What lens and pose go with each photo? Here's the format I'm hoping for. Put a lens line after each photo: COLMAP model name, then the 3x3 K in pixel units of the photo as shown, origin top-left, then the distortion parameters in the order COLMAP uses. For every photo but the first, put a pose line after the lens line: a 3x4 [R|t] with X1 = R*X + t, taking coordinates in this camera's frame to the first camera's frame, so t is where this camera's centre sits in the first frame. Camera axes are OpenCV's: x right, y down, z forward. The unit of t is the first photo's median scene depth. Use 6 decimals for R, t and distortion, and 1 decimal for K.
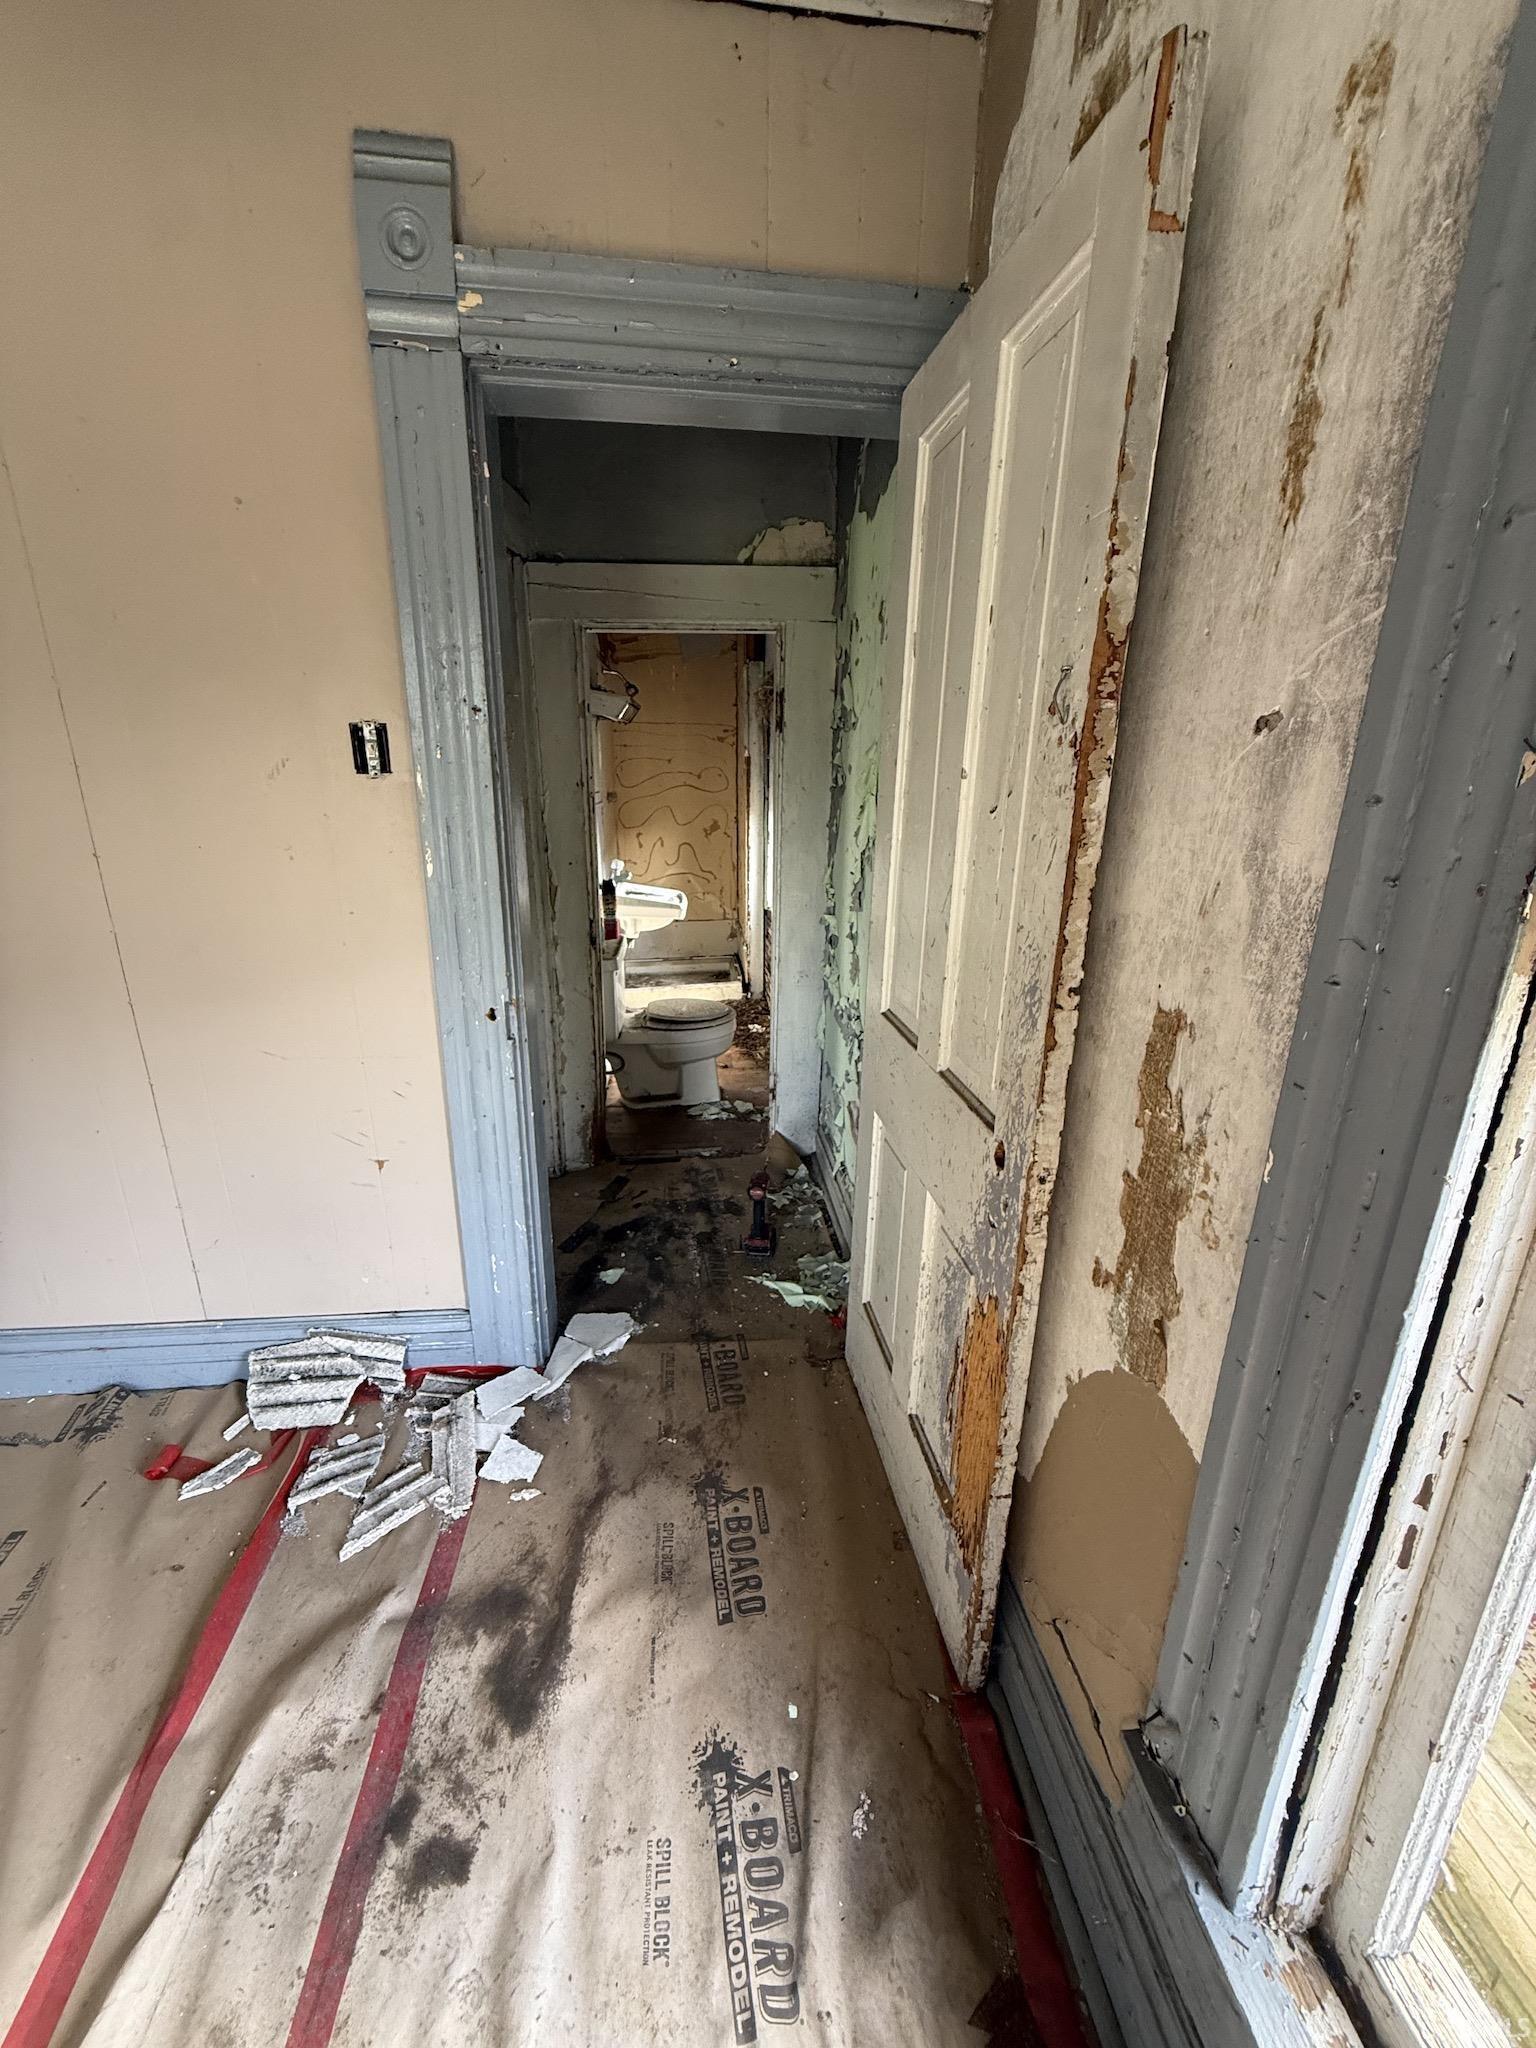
lens RADIAL K [[815.2, 0, 768.8], [0, 815.2, 1022.6], [0, 0, 1]] dist [-0.001756, 0.000201]
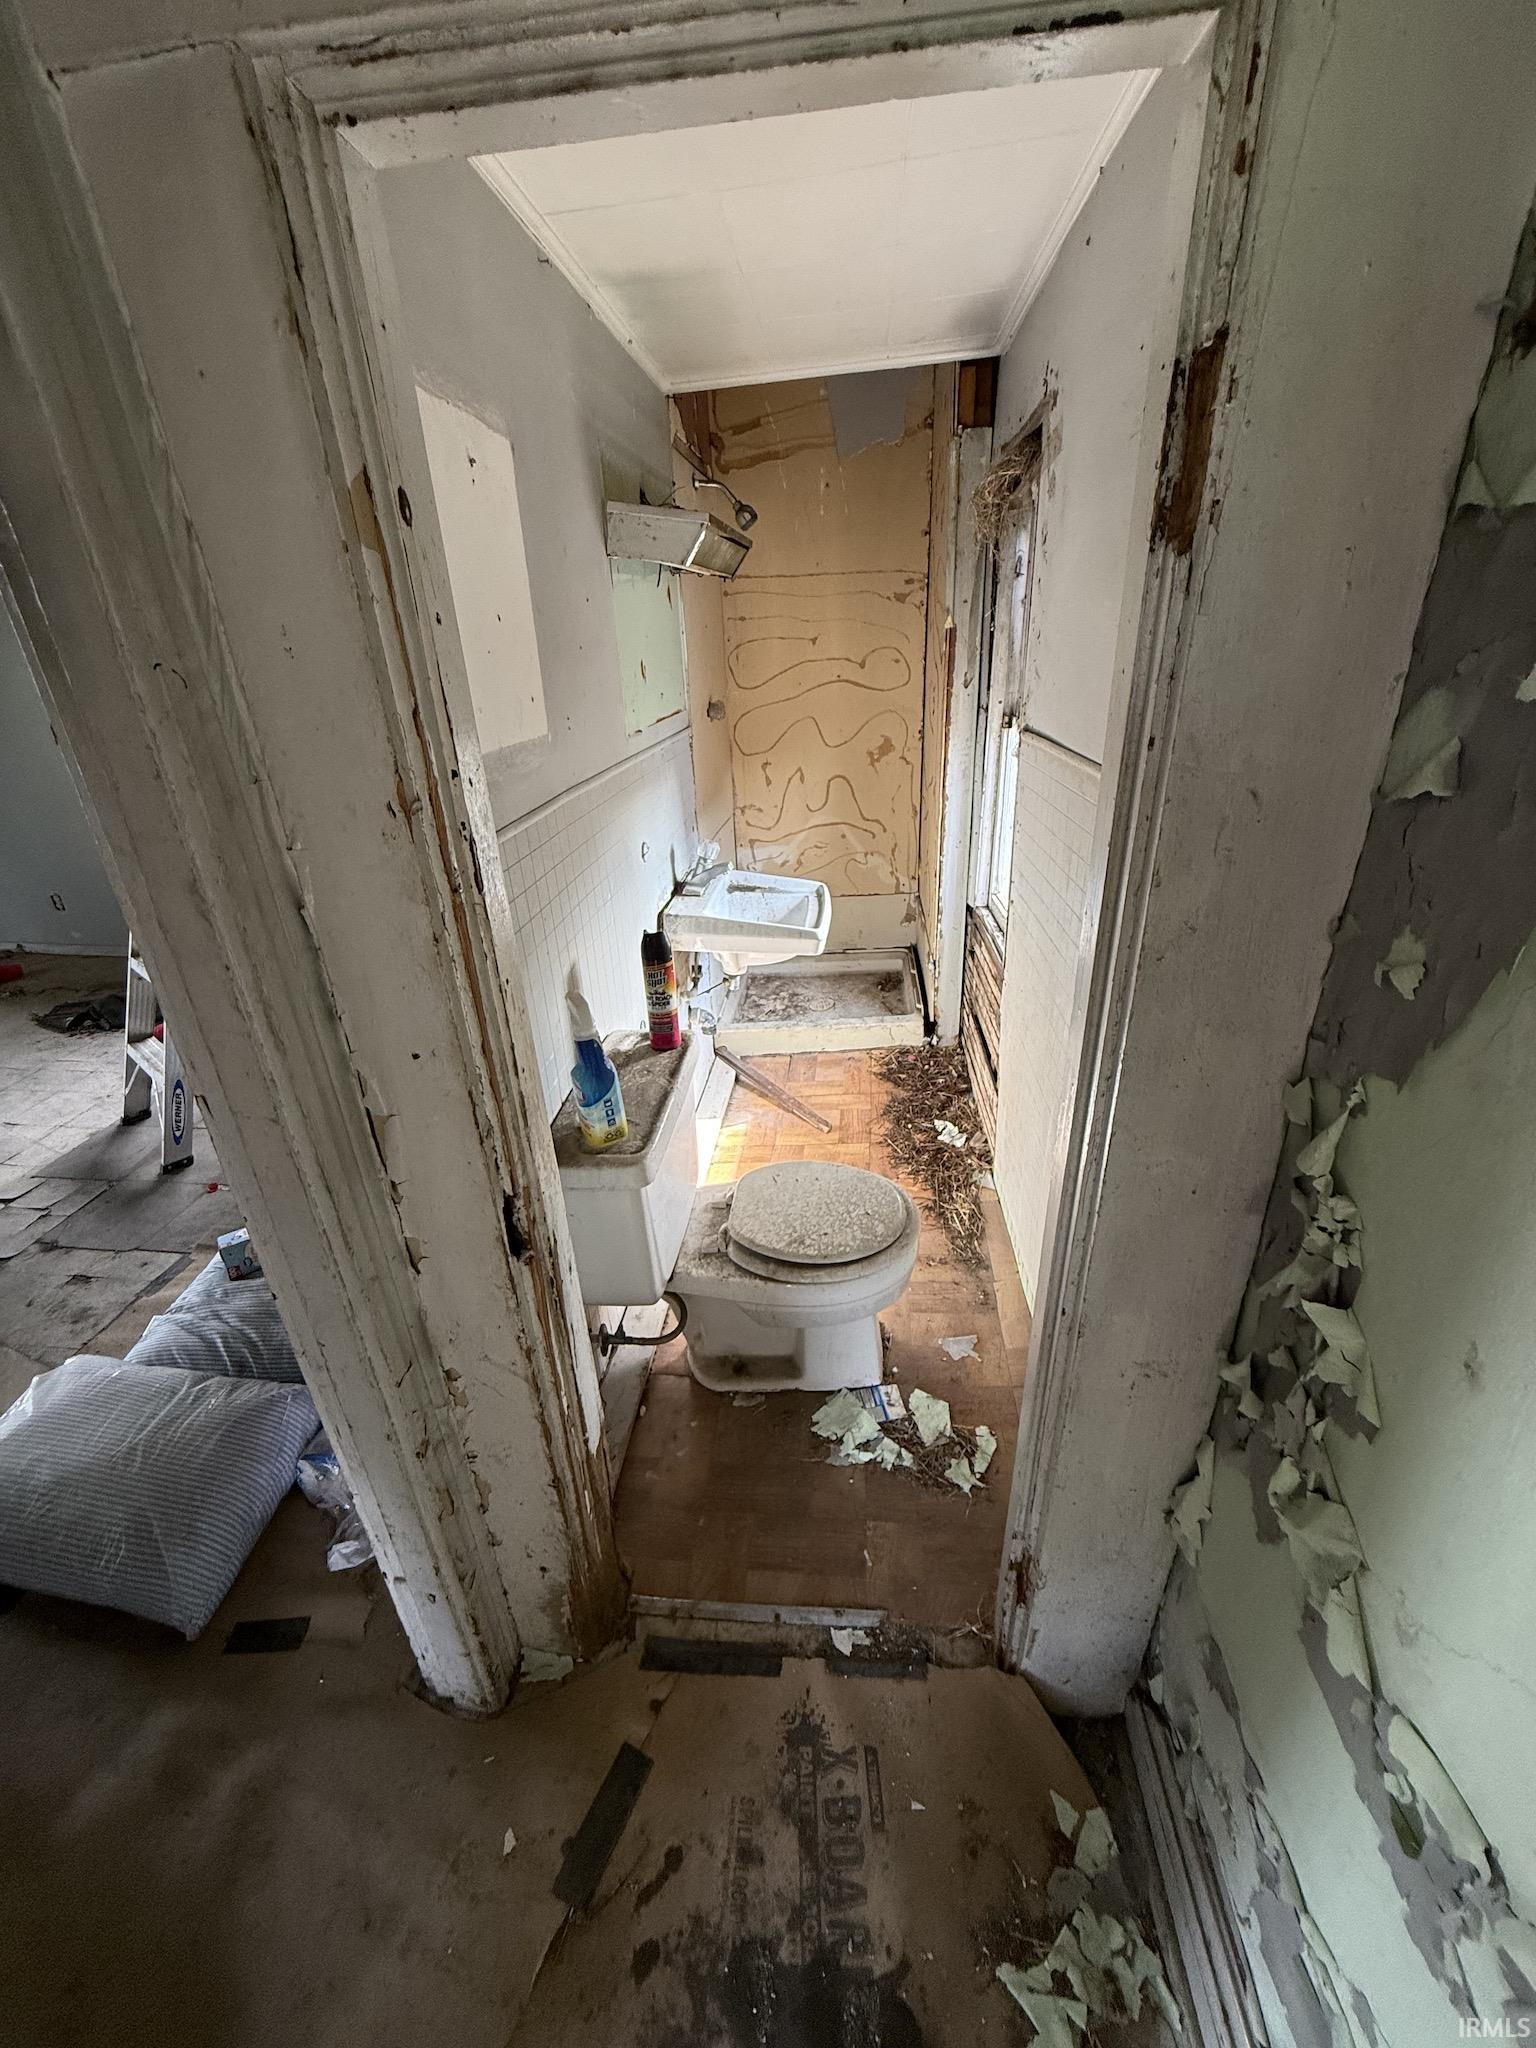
lens RADIAL K [[815.2, 0, 768.8], [0, 815.2, 1022.6], [0, 0, 1]] dist [-0.001756, 0.000201]
pose [[0.979748, 0.035277, -0.197102, -0.103358], [-0.006432, 0.989395, 0.145105, -0.529157], [0.200130, -0.140899, 0.969585, 1.513824]]
